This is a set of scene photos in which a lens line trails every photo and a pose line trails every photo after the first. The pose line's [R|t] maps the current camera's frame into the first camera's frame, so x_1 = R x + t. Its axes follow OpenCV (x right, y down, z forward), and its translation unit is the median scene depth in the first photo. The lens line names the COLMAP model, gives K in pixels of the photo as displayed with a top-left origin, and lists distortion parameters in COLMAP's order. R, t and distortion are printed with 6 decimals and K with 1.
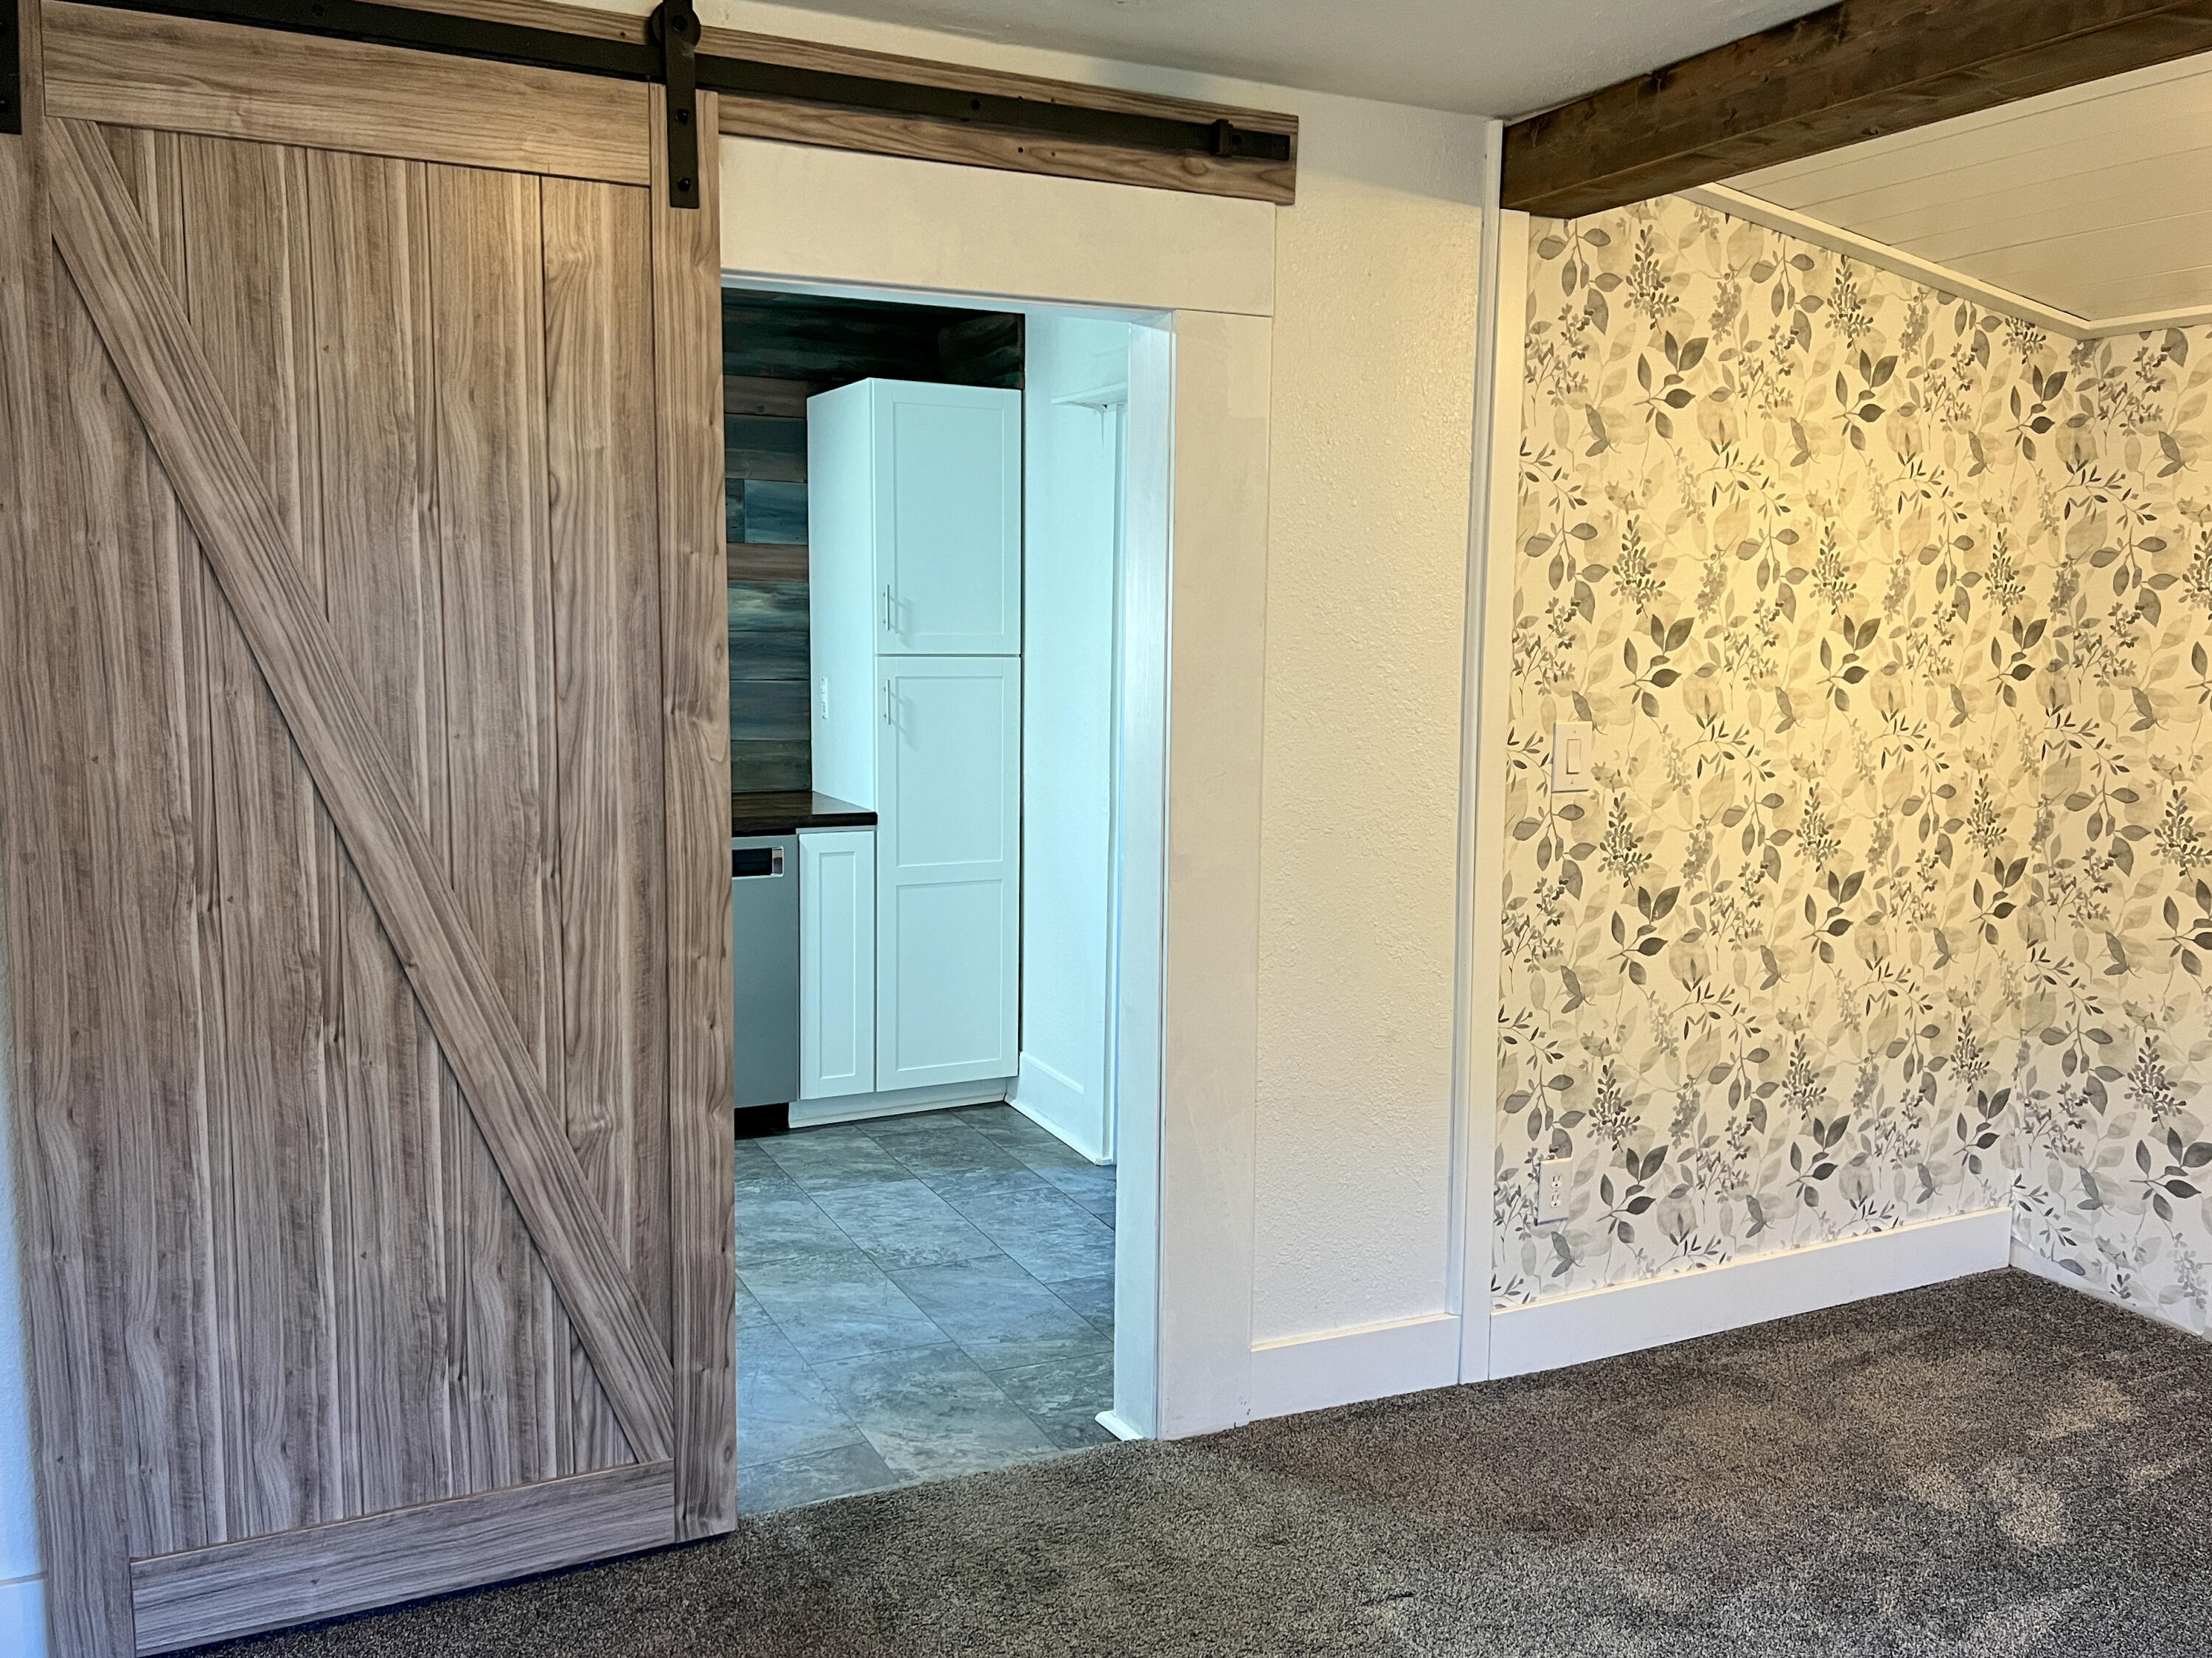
lens RADIAL K [[1754.7, 0, 1106.0], [0, 1754.7, 829.0], [0, 0, 1]] dist [0.182186, -0.001722]
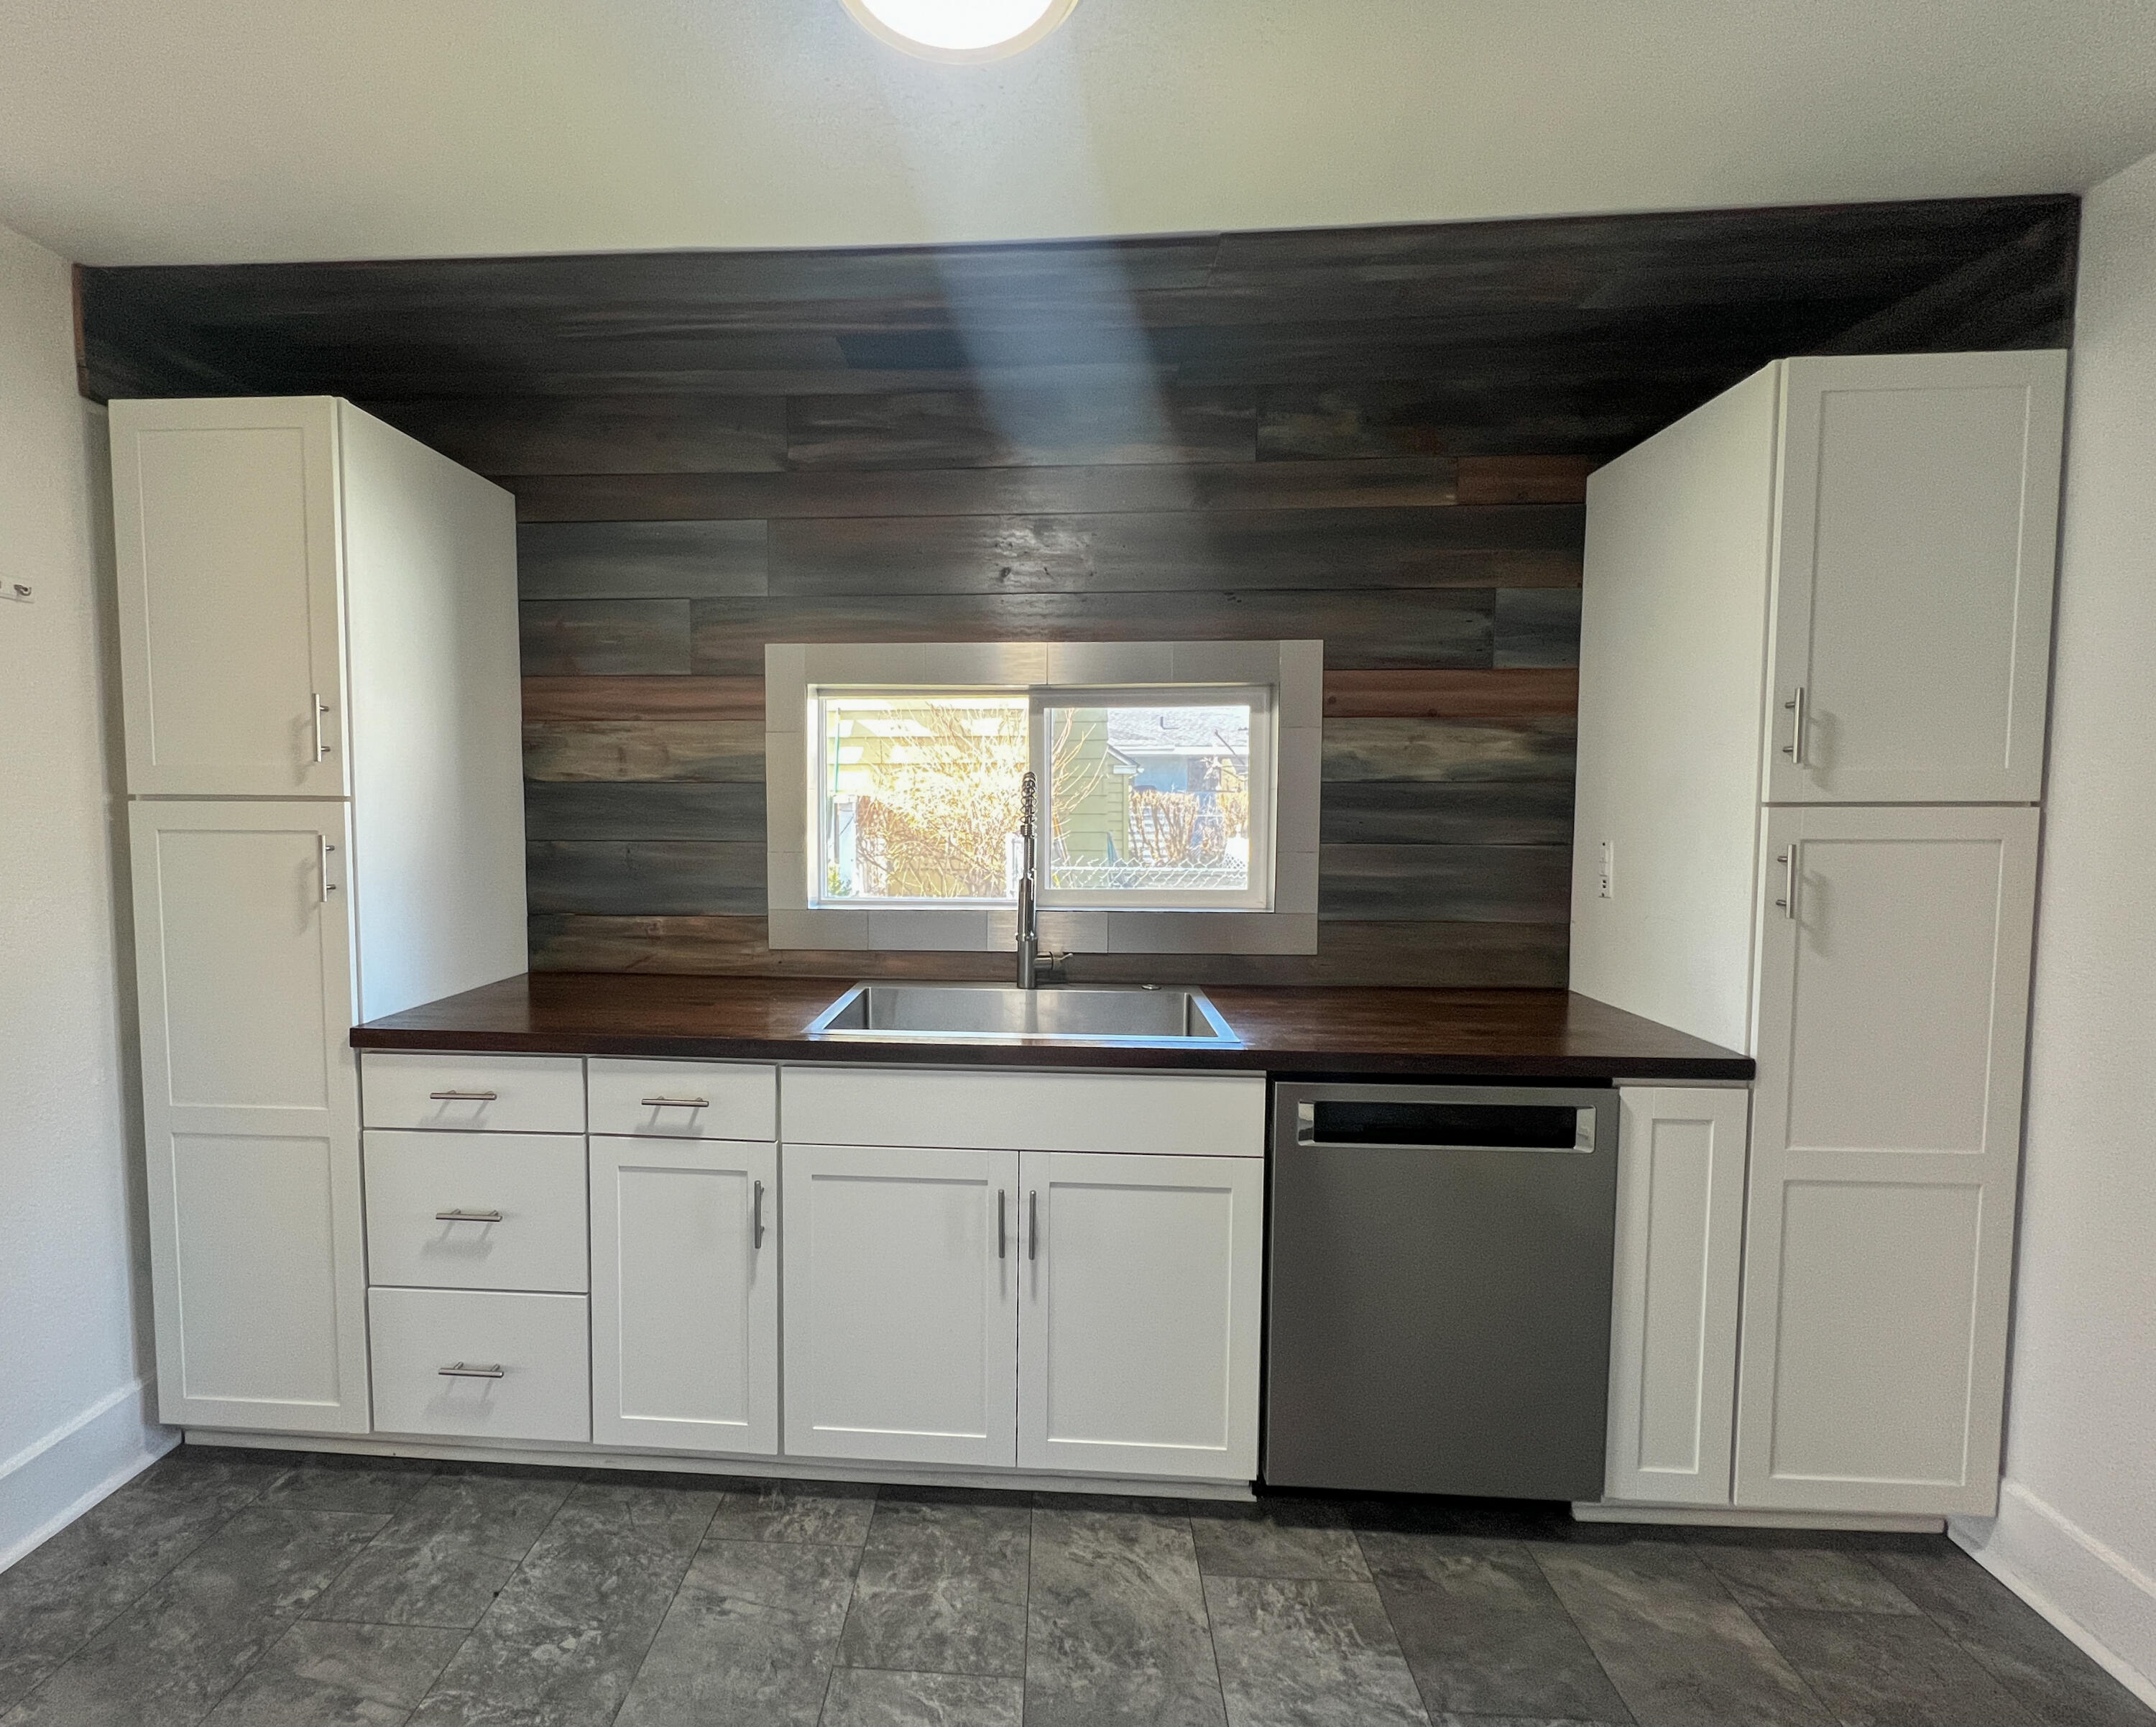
lens RADIAL K [[961.1, 0, 1008.2], [0, 961.1, 862.9], [0, 0, 1]] dist [0.000661, -0.000101]
pose [[0.872724, 0.017281, -0.487907, -0.189712], [-0.049666, 0.997331, -0.053515, -0.045853], [0.485680, 0.070936, 0.871253, 0.562743]]
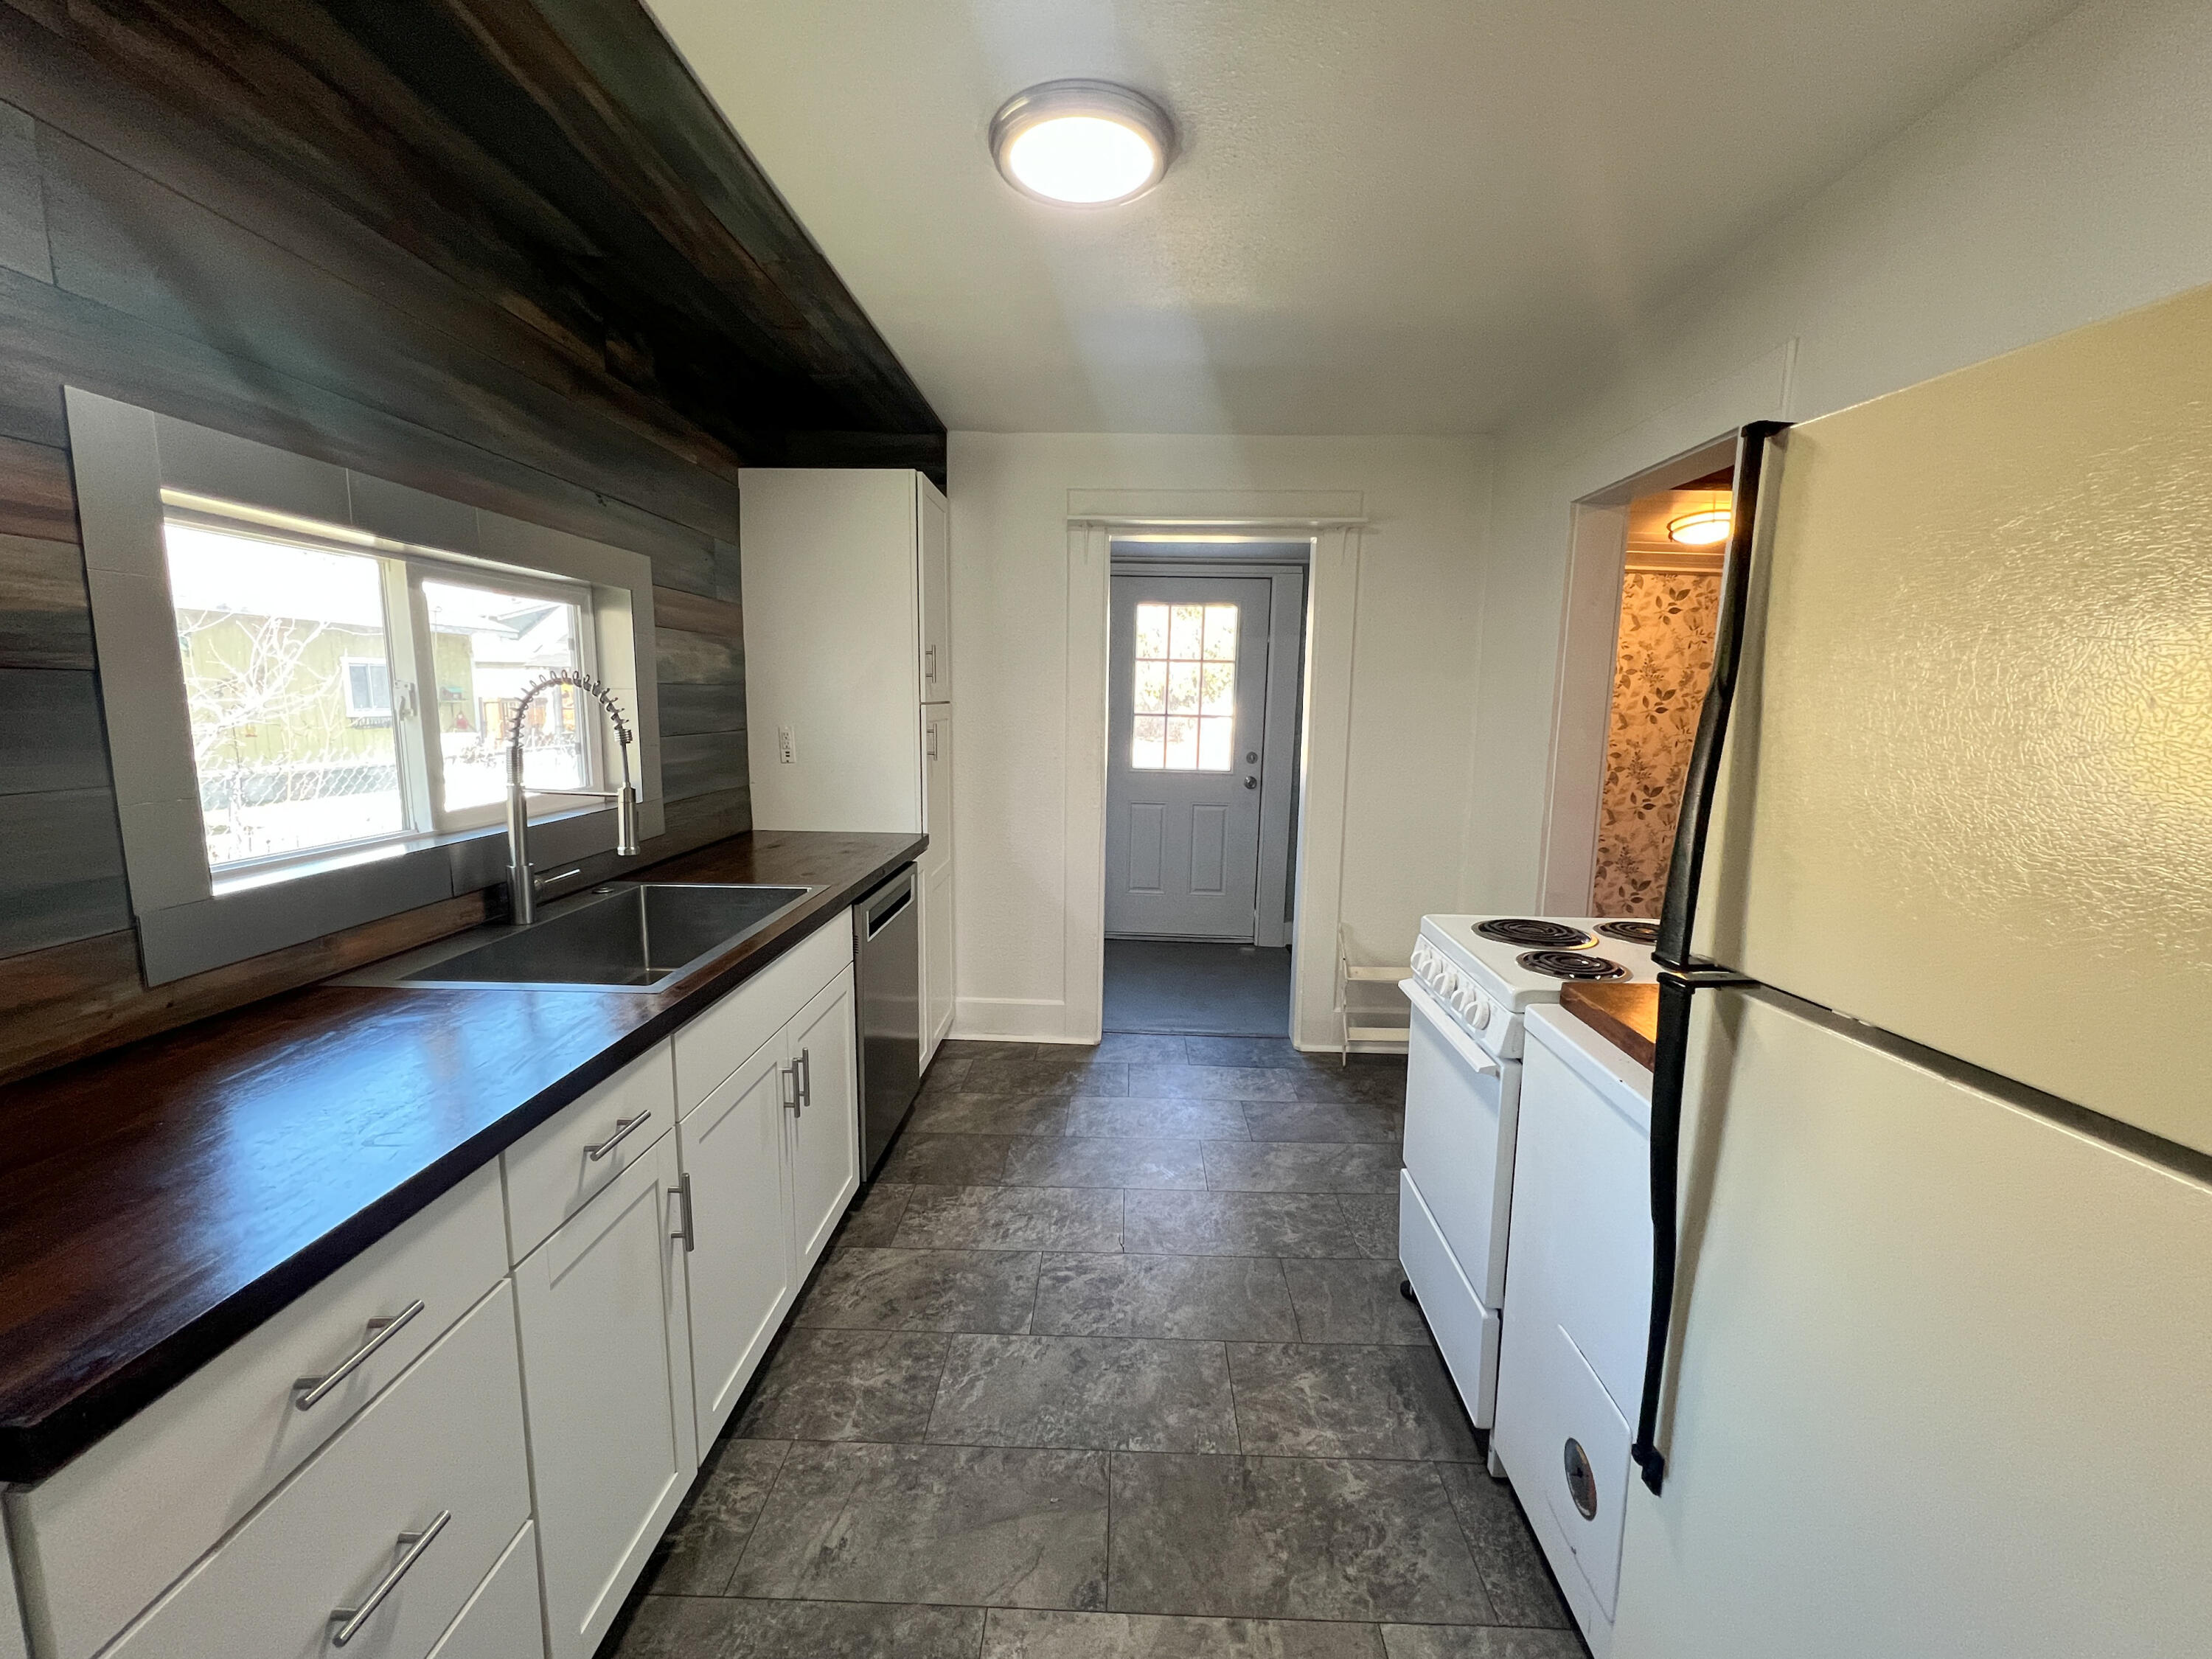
lens RADIAL K [[894.9, 0, 1106.0], [0, 894.9, 829.5], [0, 0, 1]] dist [-0.000090, 0.000207]
pose [[0.462347, -0.139405, 0.875672, -0.595337], [0.106010, 0.989171, 0.101501, -0.060399], [-0.880339, 0.045901, 0.472118, 0.587929]]
